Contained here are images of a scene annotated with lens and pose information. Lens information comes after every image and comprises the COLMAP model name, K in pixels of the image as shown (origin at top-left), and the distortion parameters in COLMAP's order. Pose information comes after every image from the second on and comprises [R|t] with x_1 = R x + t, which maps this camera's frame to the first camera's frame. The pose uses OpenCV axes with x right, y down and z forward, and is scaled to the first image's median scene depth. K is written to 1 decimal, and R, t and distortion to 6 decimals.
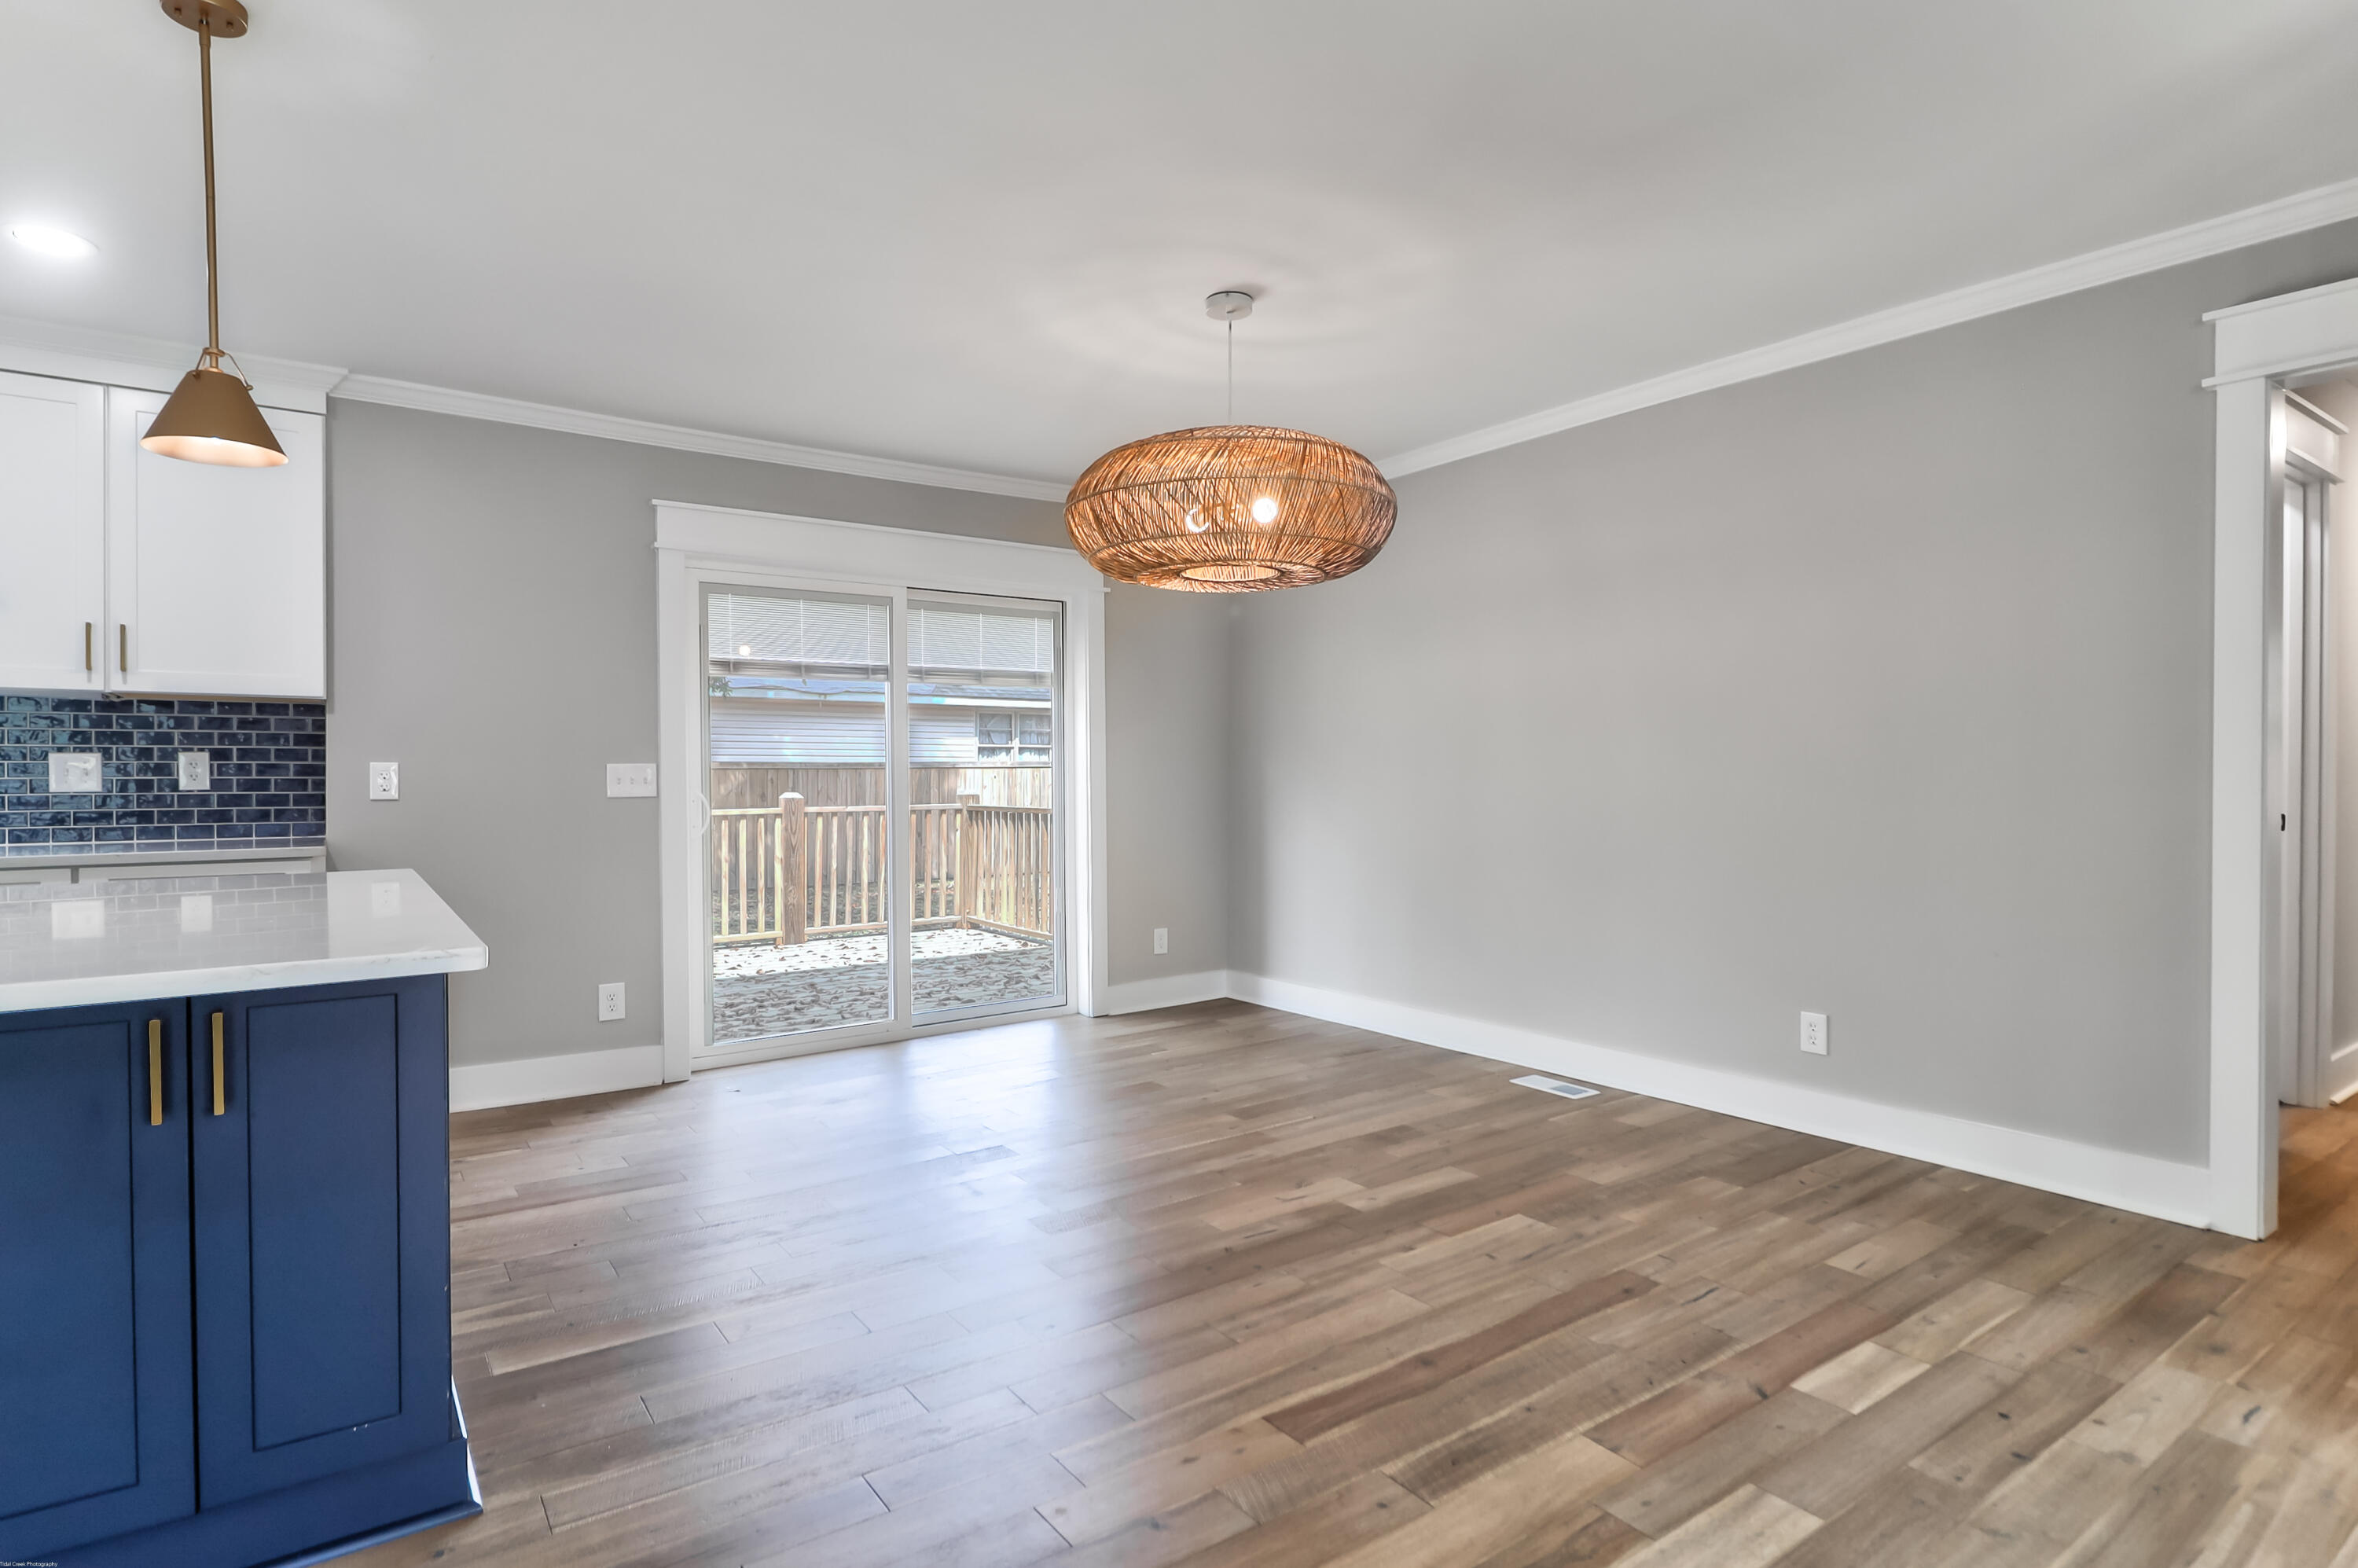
lens RADIAL K [[1205.8, 0, 1178.4], [0, 1205.8, 783.2], [0, 0, 1]] dist [0.014604, -0.013609]
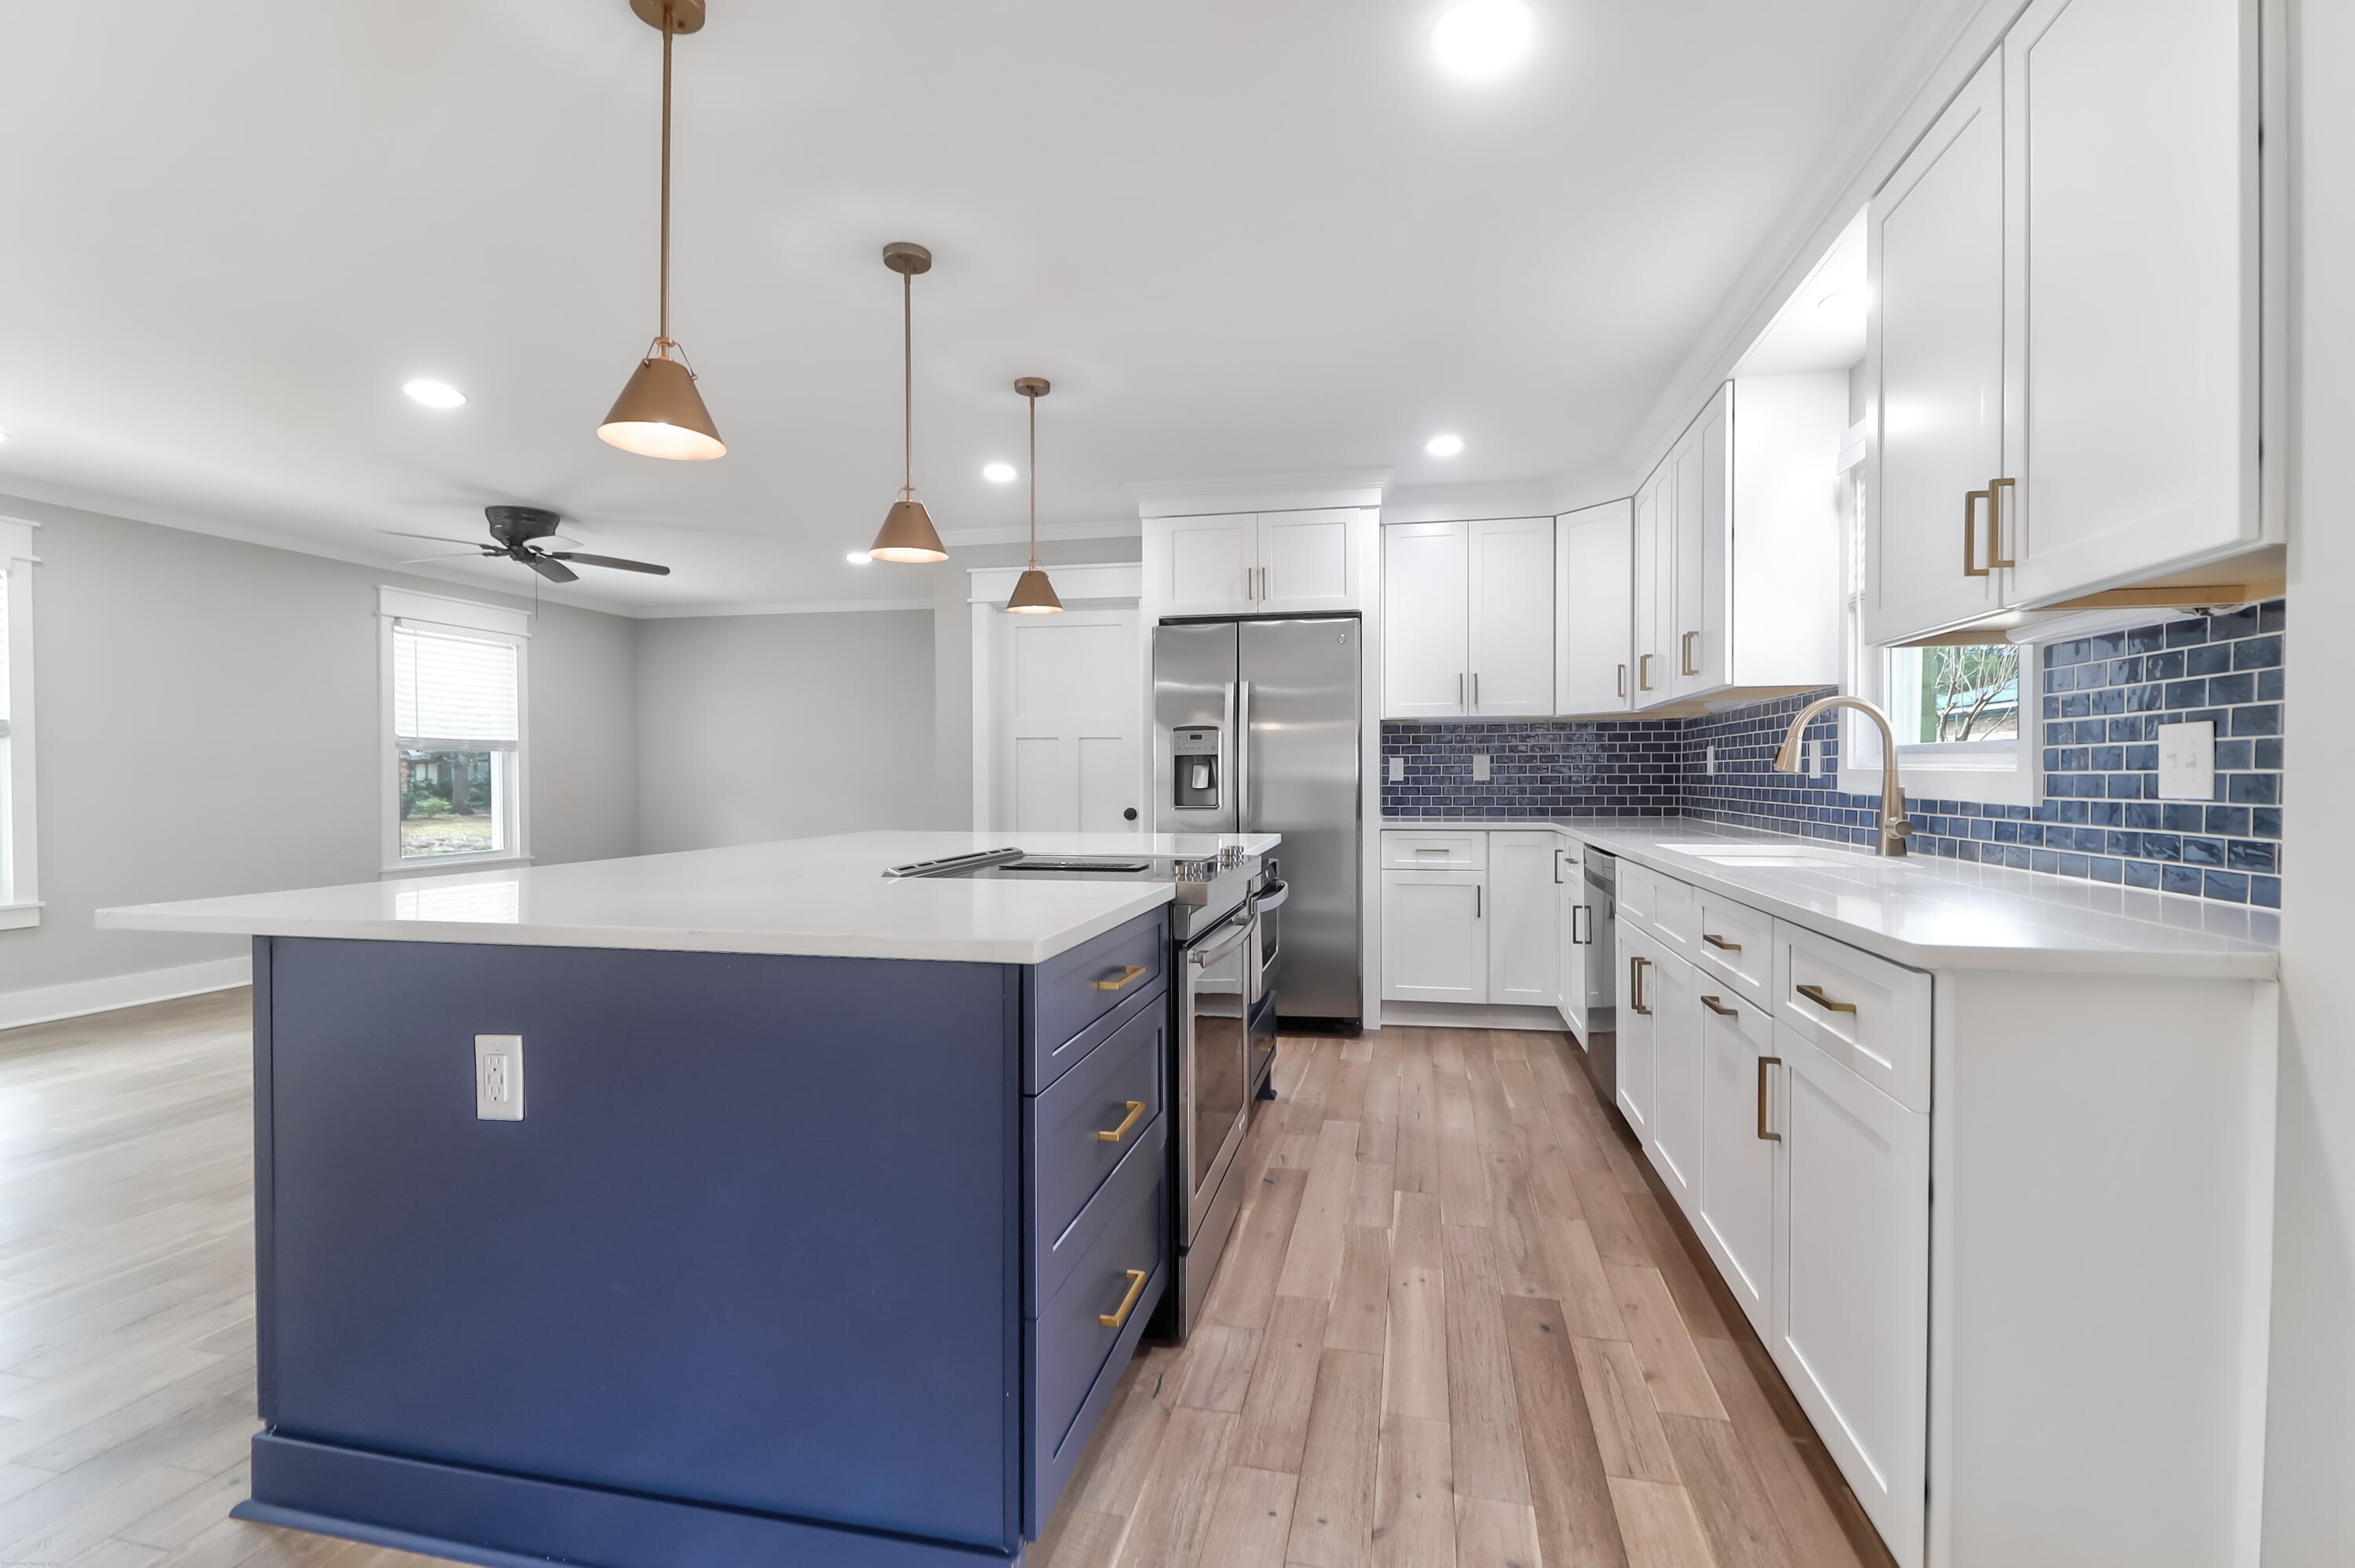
lens RADIAL K [[1077.6, 0, 1180.2], [0, 1077.6, 782.8], [0, 0, 1]] dist [0.015425, -0.011423]
pose [[-0.742419, 0.005957, -0.669909, -0.268408], [-0.006039, 0.999860, 0.015584, -0.004195], [0.669908, 0.015616, -0.742280, 1.021749]]
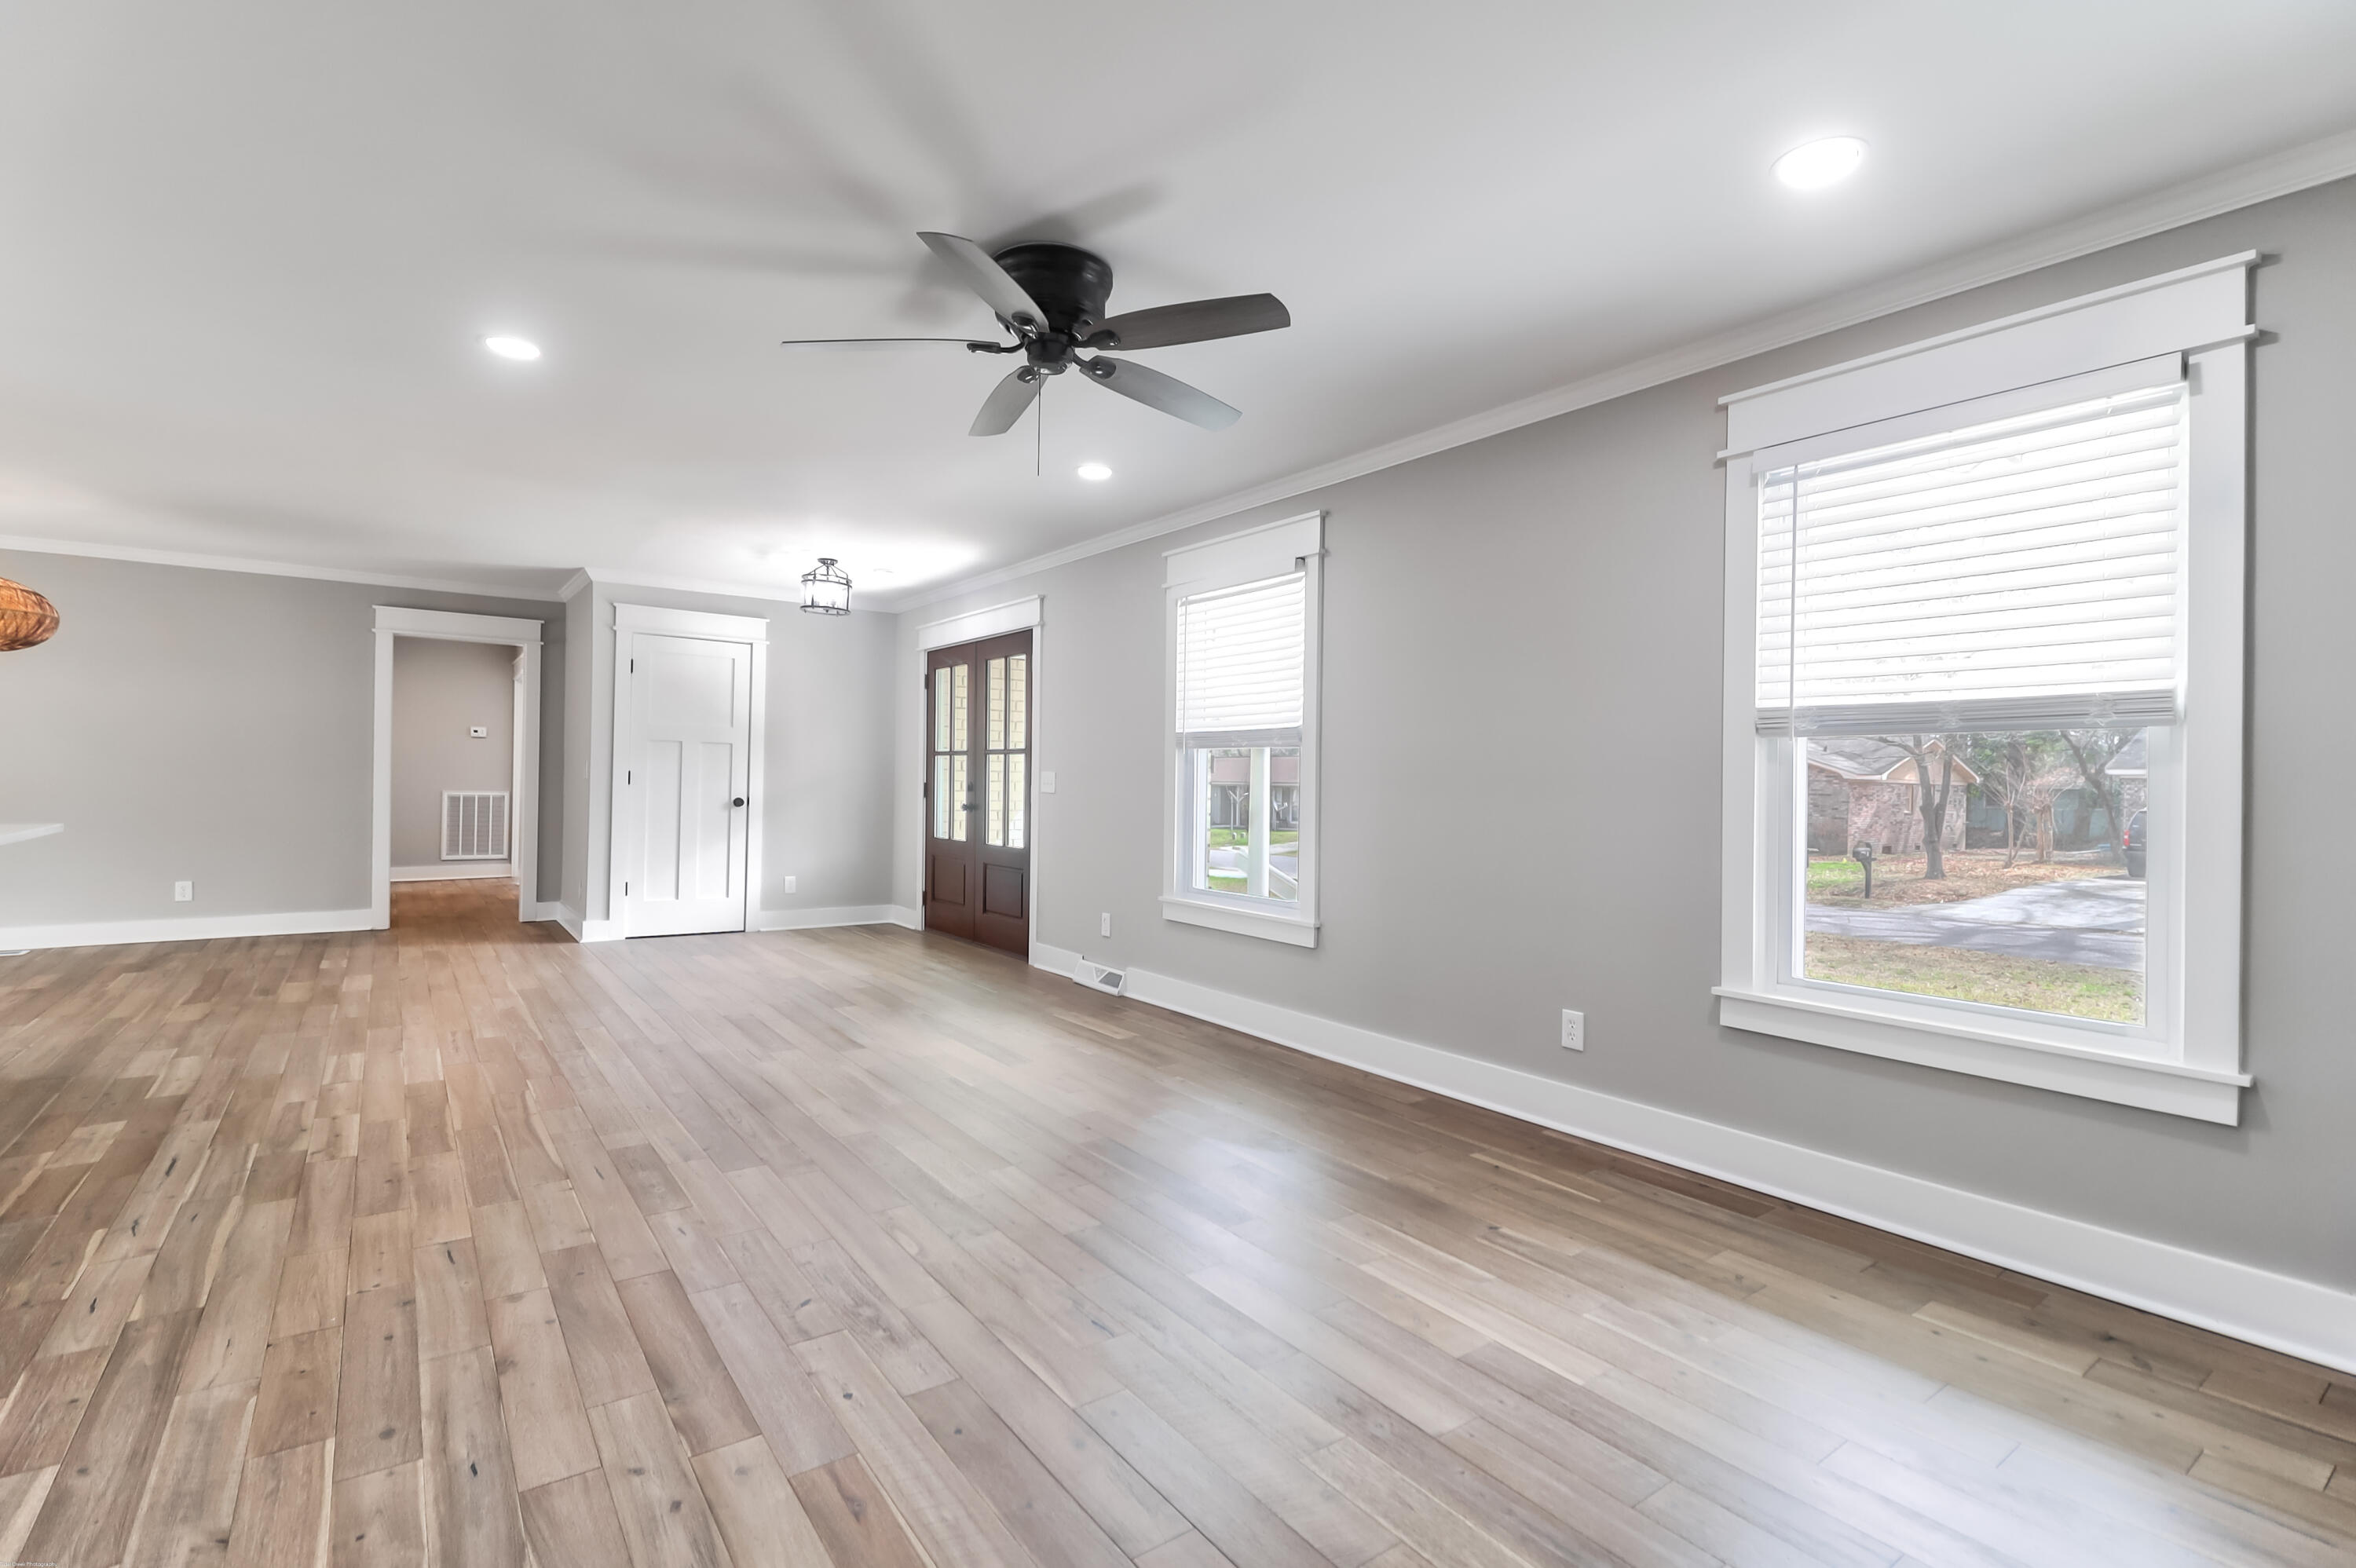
lens RADIAL K [[1080.3, 0, 1178.0], [0, 1080.3, 784.0], [0, 0, 1]] dist [0.016857, -0.012933]
pose [[-0.010357, -0.002631, 0.999943, -1.273162], [-0.004689, 0.999986, 0.002583, 0.010551], [-0.999935, -0.004662, -0.010369, -0.636745]]
